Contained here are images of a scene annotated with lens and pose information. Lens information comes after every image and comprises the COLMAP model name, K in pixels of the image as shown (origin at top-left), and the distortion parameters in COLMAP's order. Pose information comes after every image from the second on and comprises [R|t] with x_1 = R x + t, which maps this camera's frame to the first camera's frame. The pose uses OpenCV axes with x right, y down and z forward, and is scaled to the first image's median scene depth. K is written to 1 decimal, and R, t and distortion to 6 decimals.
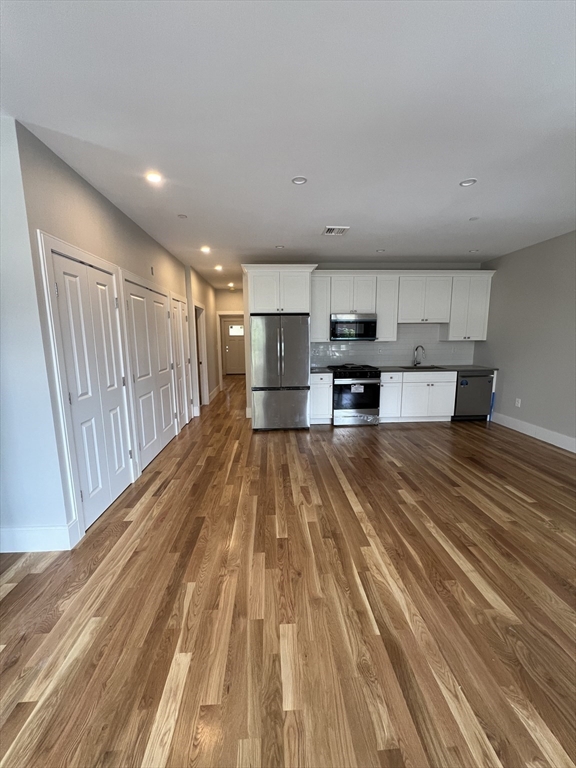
lens RADIAL K [[306.9, 0, 288.0], [0, 306.9, 384.0], [0, 0, 1]] dist [-0.000702, -0.000100]
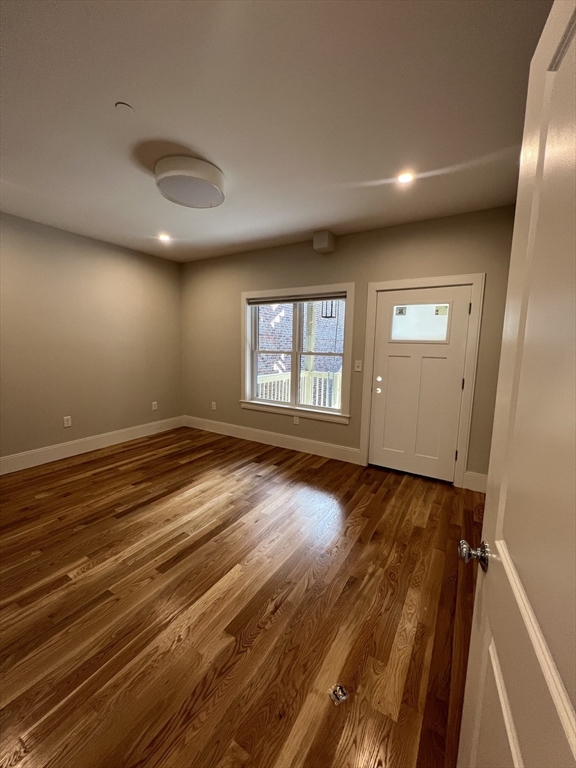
lens RADIAL K [[306.9, 0, 288.0], [0, 306.9, 384.0], [0, 0, 1]] dist [-0.000702, -0.000100]
pose [[0.824937, 0.095034, -0.557178, -0.332507], [-0.114320, 0.993444, 0.000186, -0.334049], [0.553543, 0.063543, 0.830393, 2.236194]]
